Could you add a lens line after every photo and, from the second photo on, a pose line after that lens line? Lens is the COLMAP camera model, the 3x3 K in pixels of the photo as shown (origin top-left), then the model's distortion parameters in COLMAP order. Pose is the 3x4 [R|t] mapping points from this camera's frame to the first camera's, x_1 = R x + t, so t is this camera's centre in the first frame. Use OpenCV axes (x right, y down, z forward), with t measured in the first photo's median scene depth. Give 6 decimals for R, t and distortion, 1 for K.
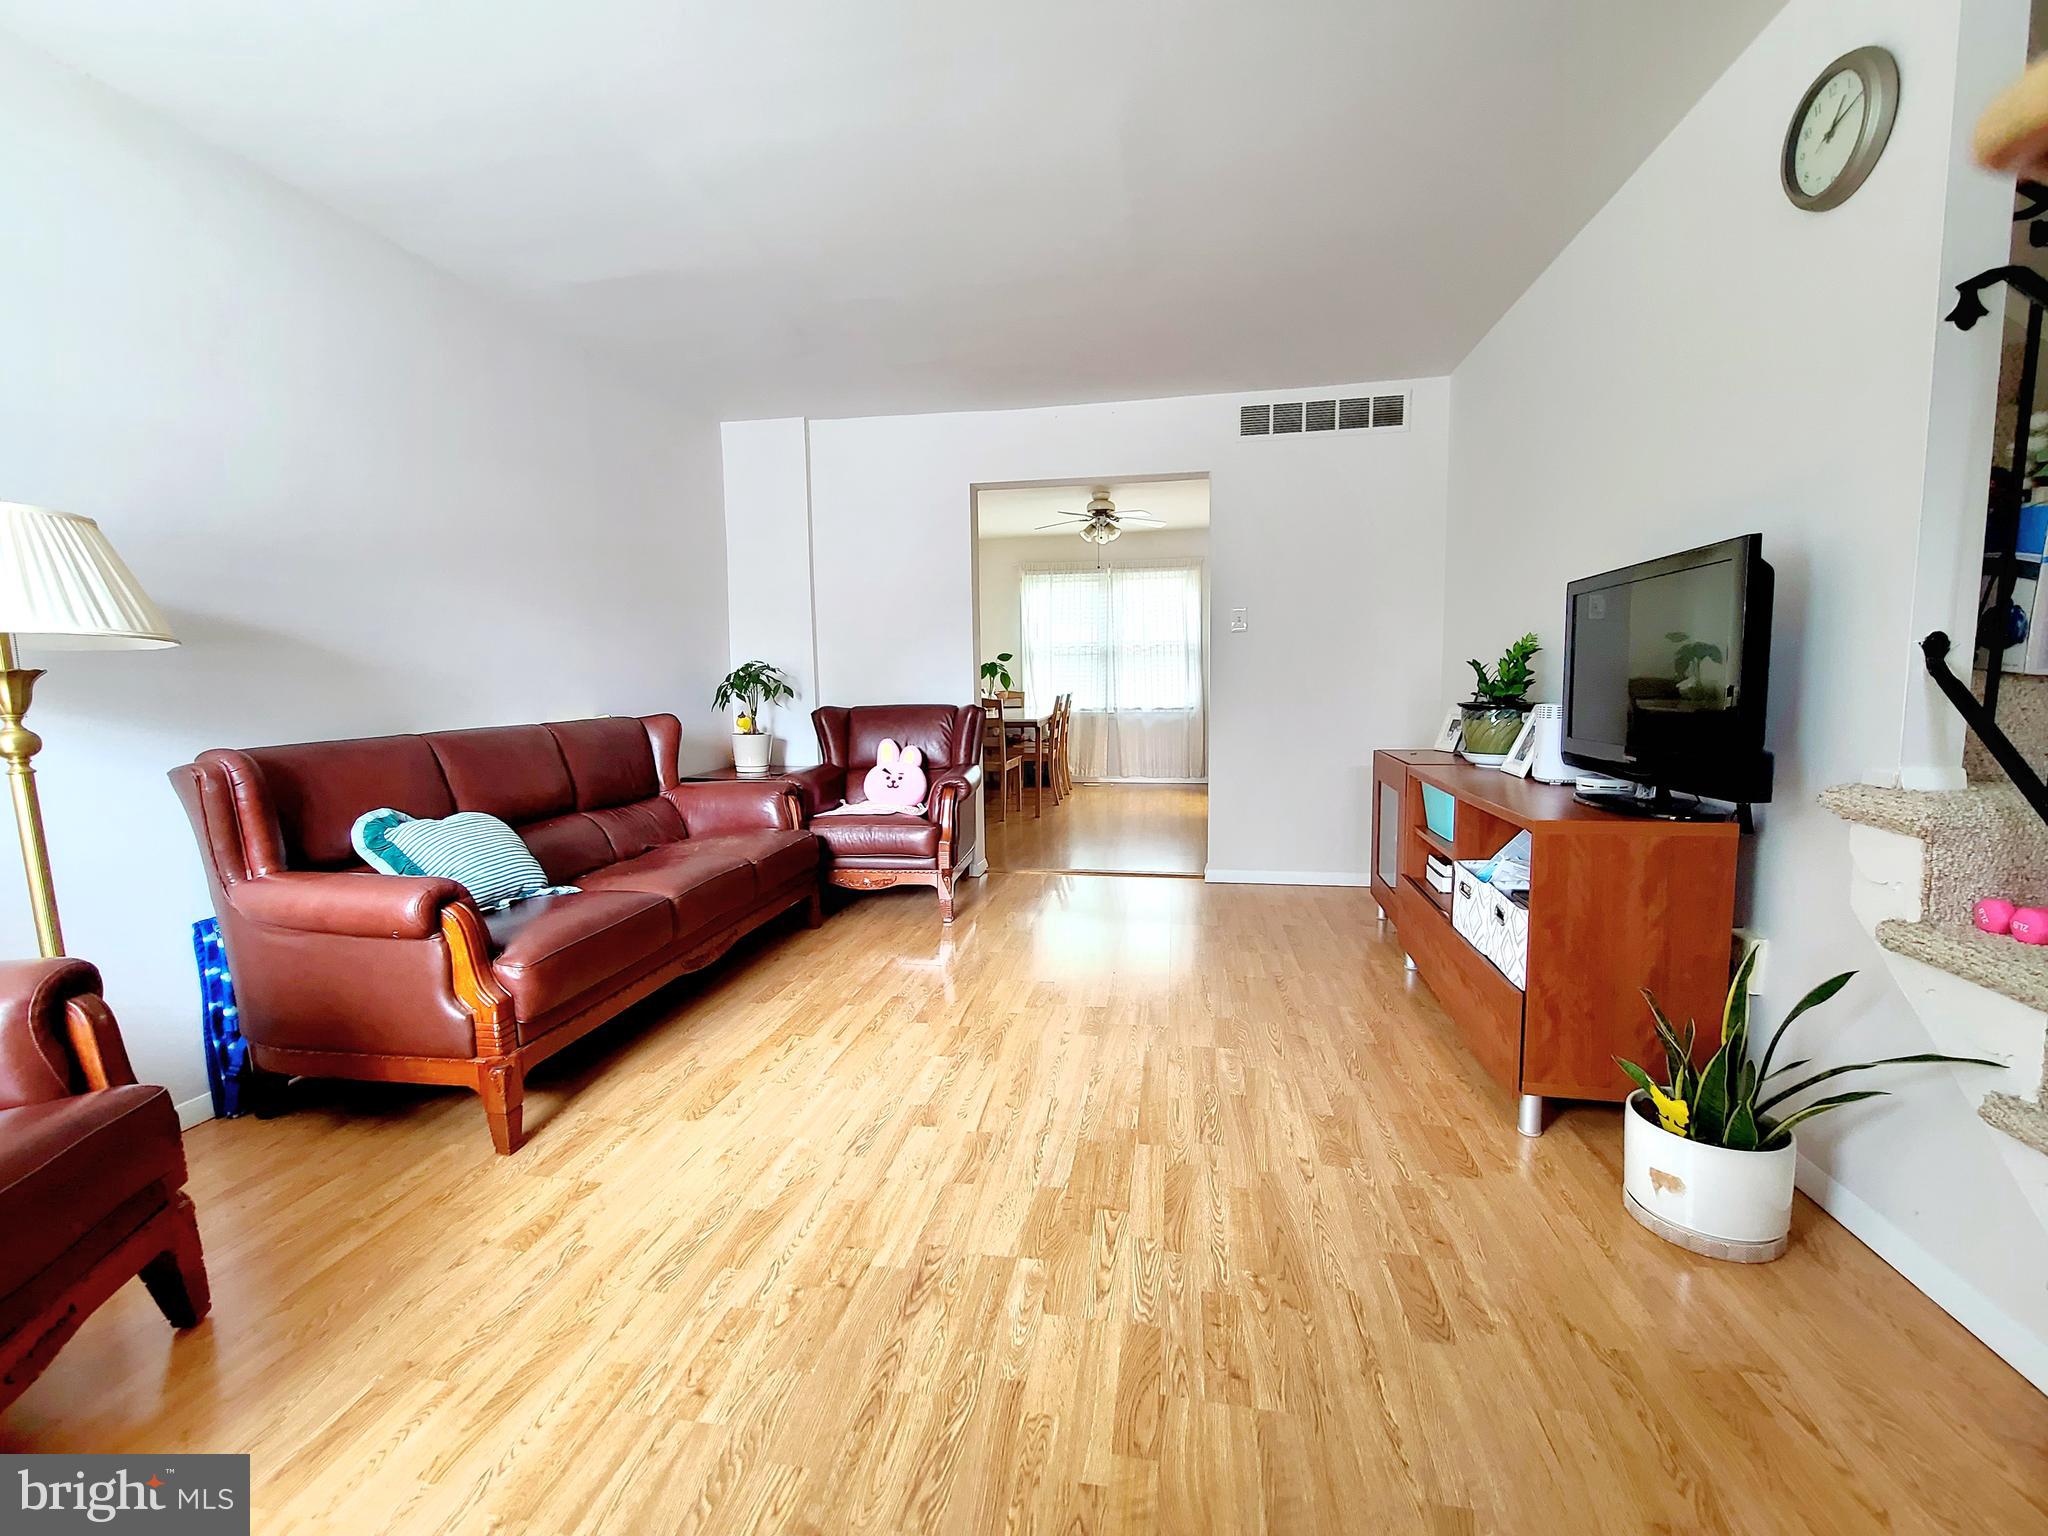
lens RADIAL K [[842.5, 0, 1022.2], [0, 842.5, 766.9], [0, 0, 1]] dist [-0.001678, -0.000552]
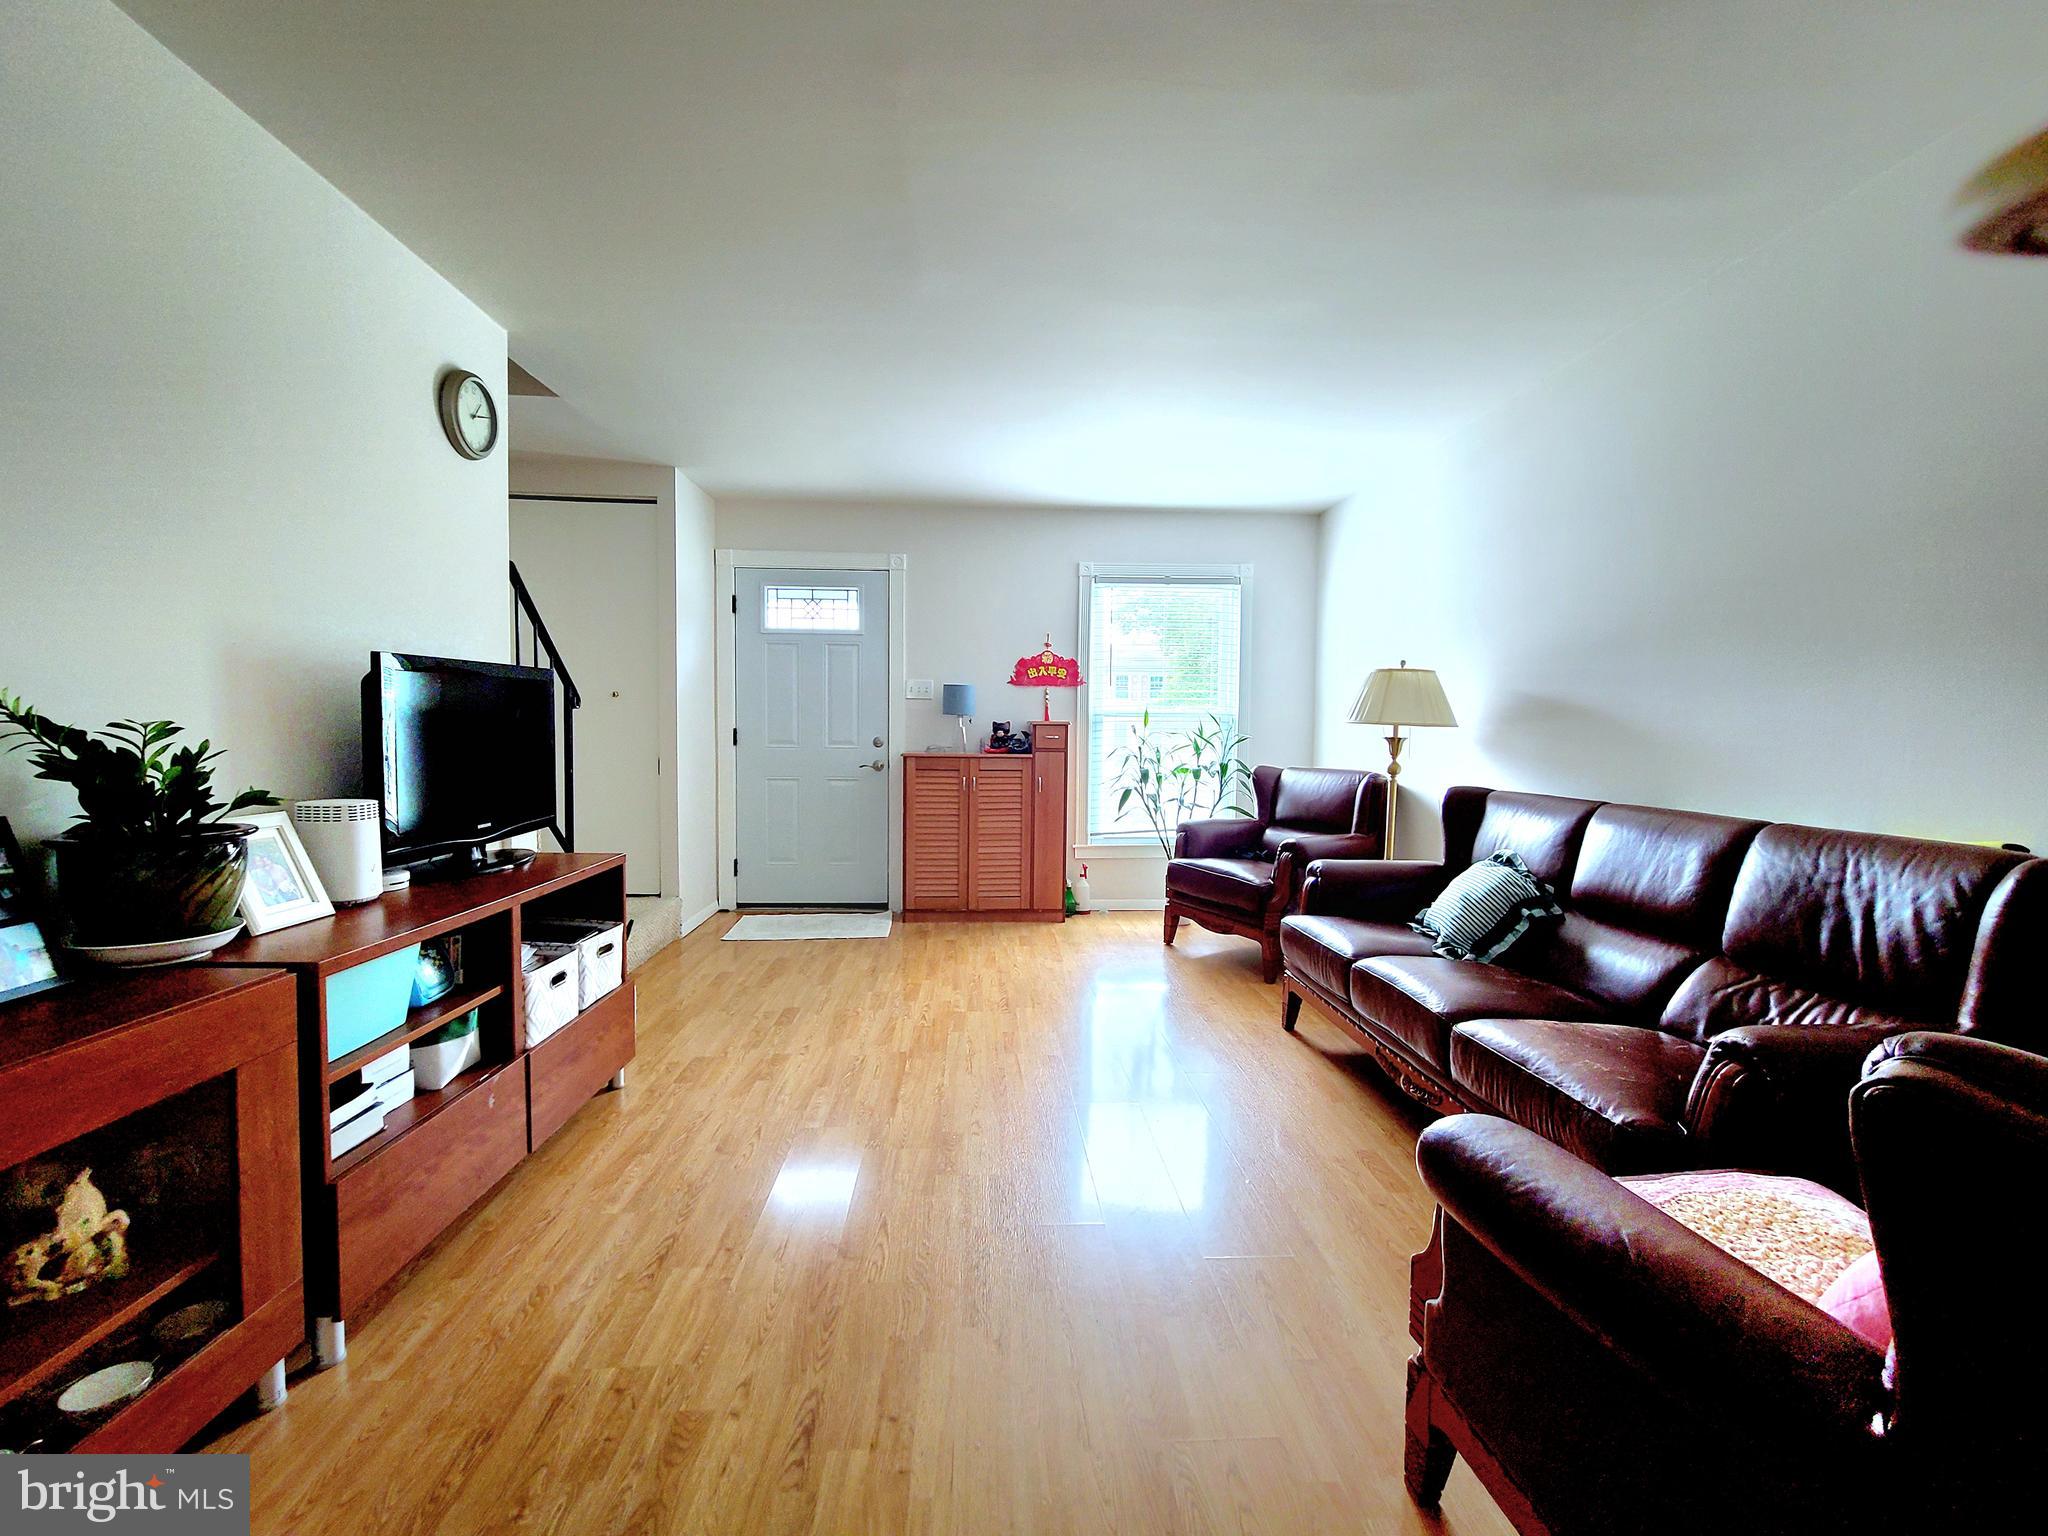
lens RADIAL K [[842.5, 0, 1022.2], [0, 842.5, 766.9], [0, 0, 1]] dist [-0.001678, -0.000552]
pose [[-0.972618, 0.019656, -0.231575, 0.295084], [-0.017822, 0.987175, 0.158644, -0.328170], [0.231723, 0.158427, -0.959794, 2.580092]]
